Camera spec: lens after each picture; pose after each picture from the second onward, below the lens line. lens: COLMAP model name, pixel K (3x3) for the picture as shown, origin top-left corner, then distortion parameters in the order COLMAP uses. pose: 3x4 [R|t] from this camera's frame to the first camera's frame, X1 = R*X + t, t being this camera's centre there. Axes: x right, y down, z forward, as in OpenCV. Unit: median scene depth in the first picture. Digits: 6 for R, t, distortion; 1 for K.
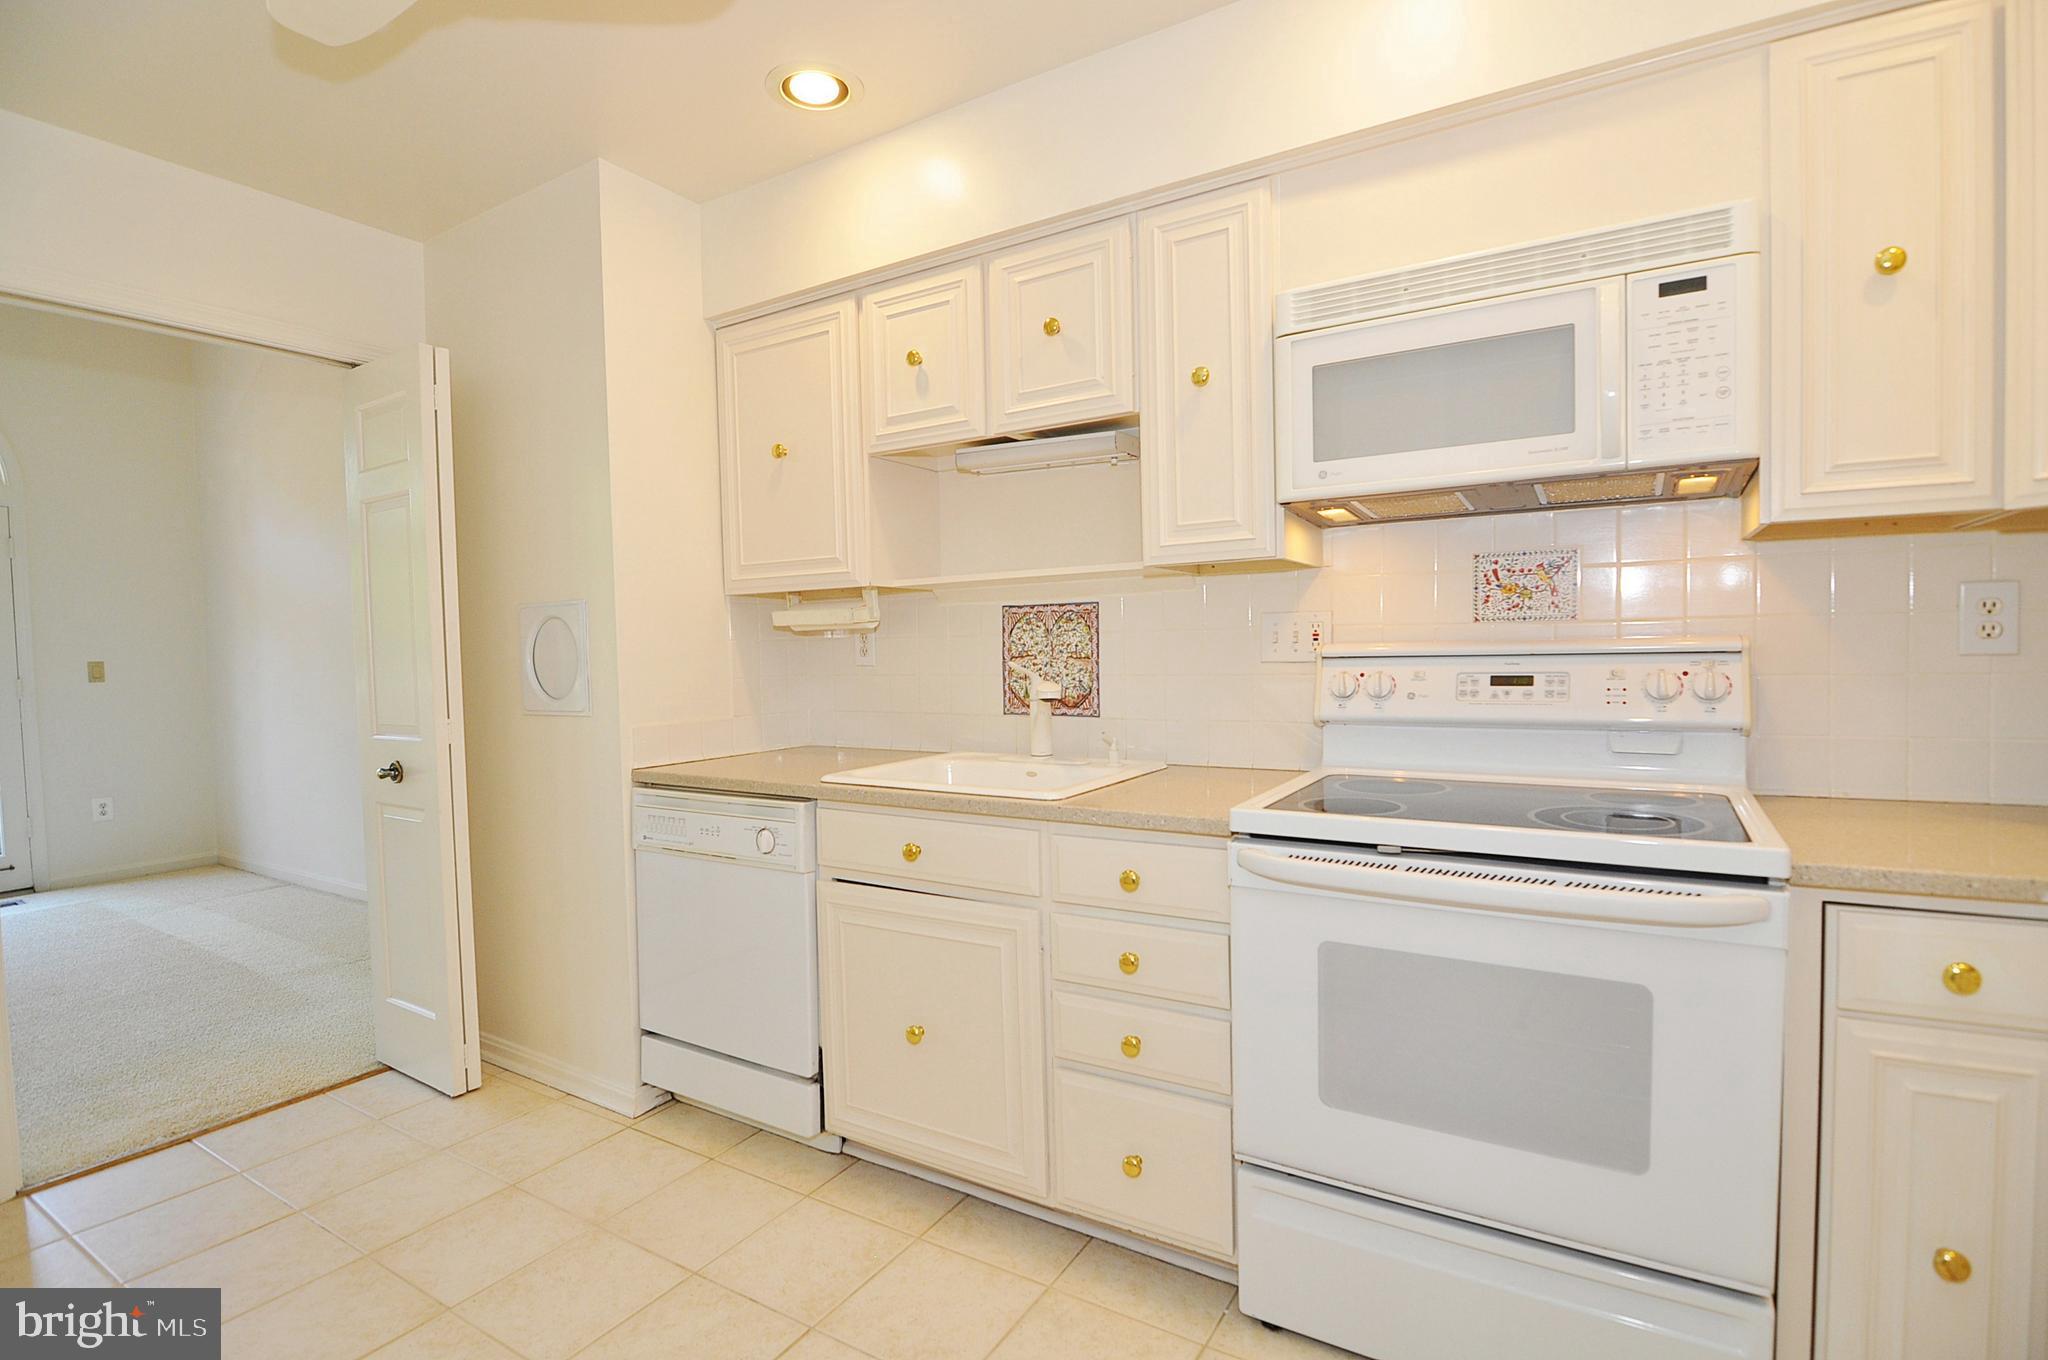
lens RADIAL K [[995.5, 0, 1033.6], [0, 995.5, 678.4], [0, 0, 1]] dist [-0.004677, -0.000768]
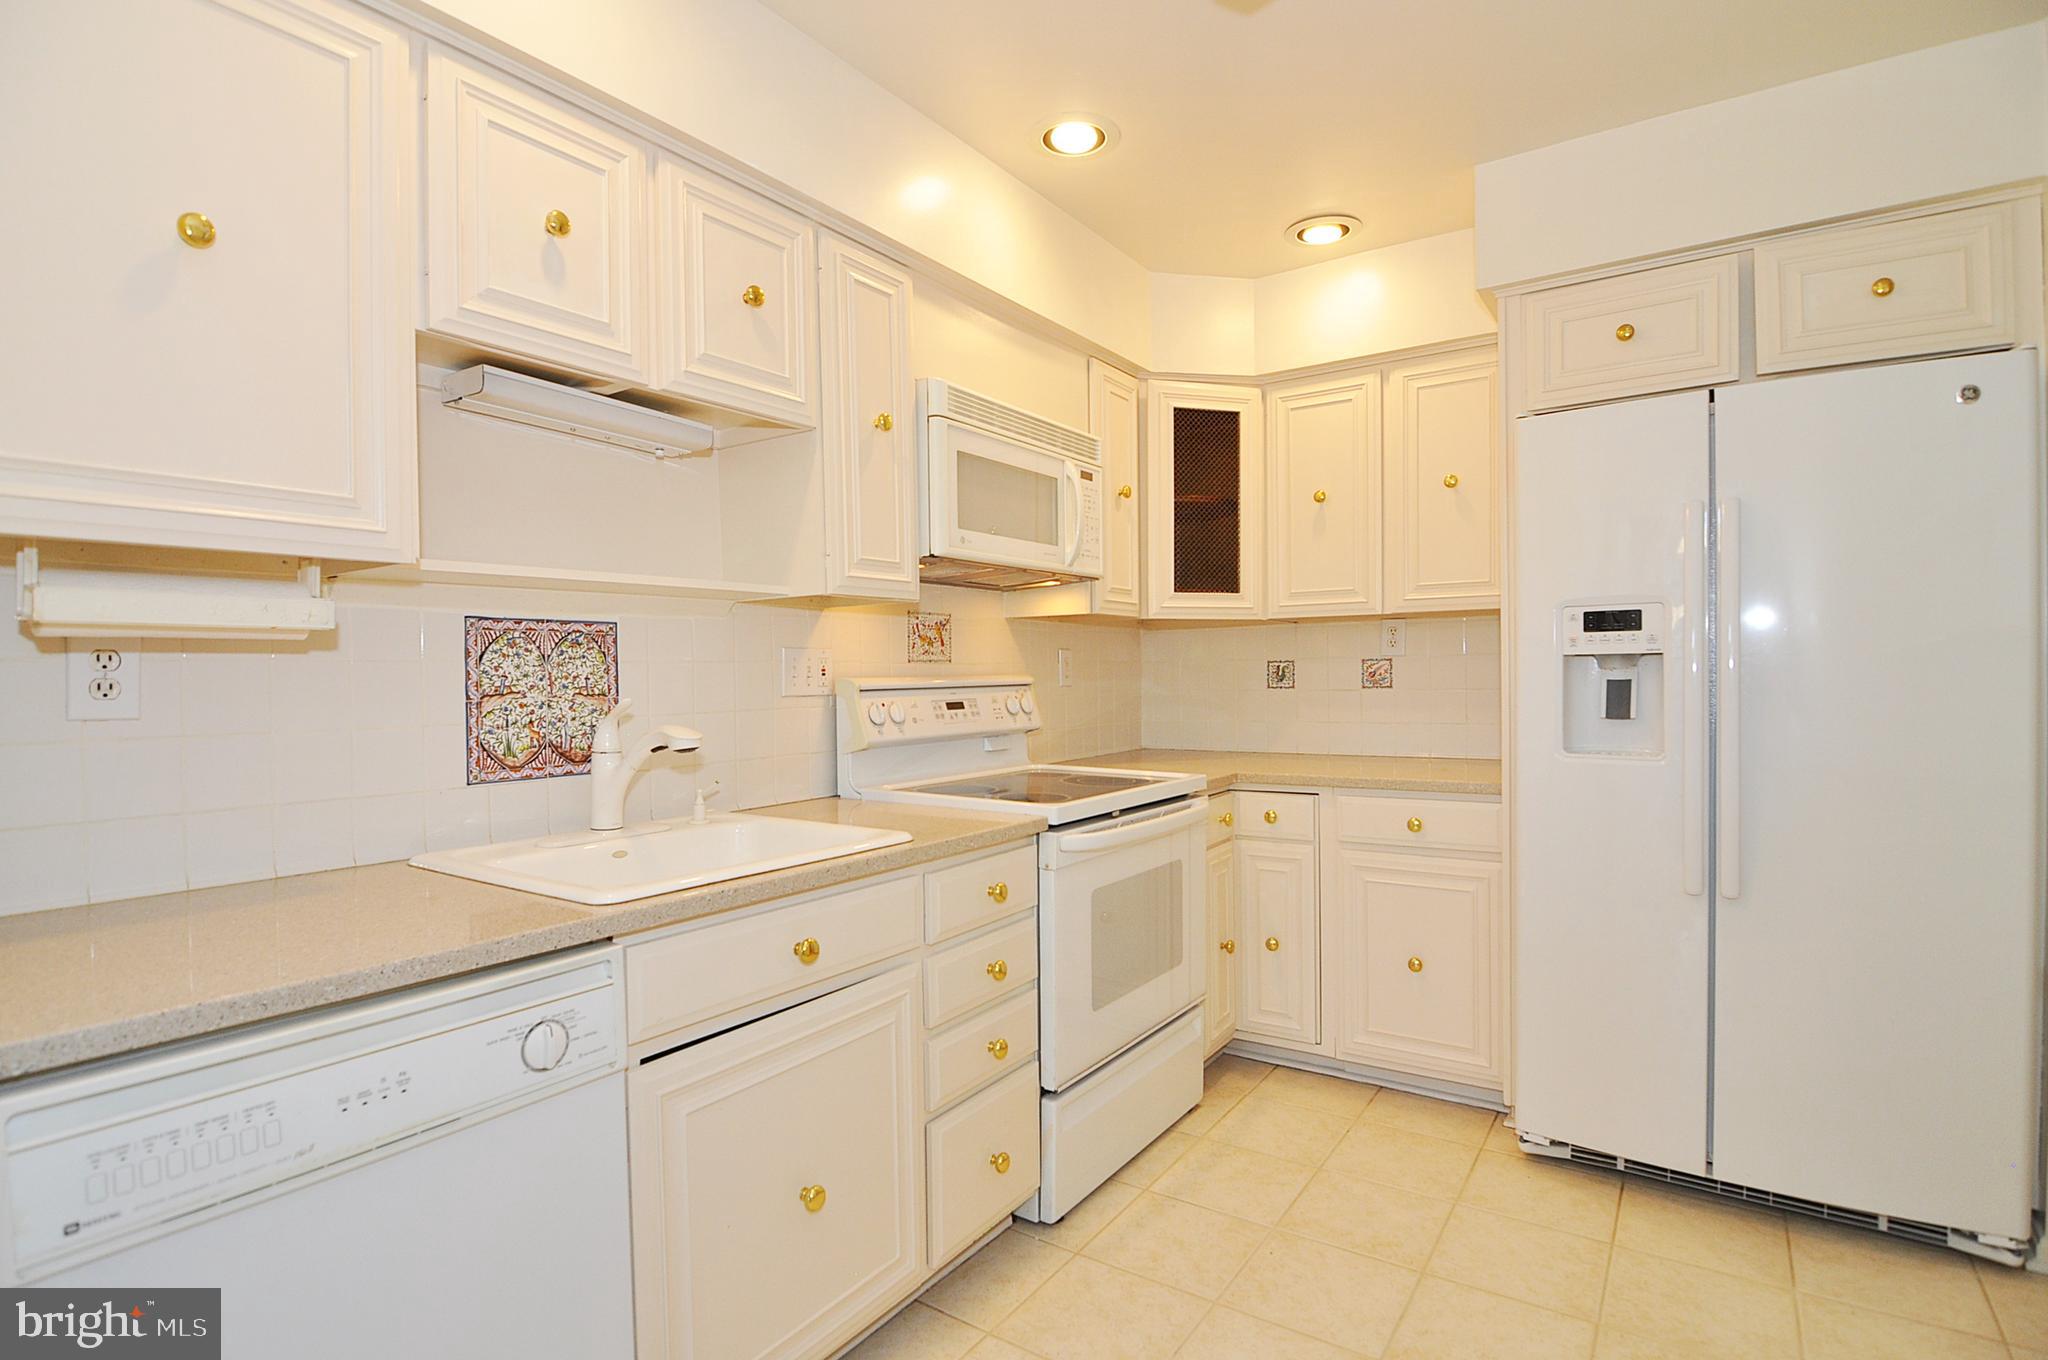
lens RADIAL K [[995.5, 0, 1034.2], [0, 995.5, 680.8], [0, 0, 1]] dist [-0.004677, -0.000768]
pose [[0.044763, 0.012687, 0.998917, -0.683438], [0.044956, 0.998881, -0.014701, -0.005350], [-0.997986, 0.045565, 0.044142, 0.631935]]
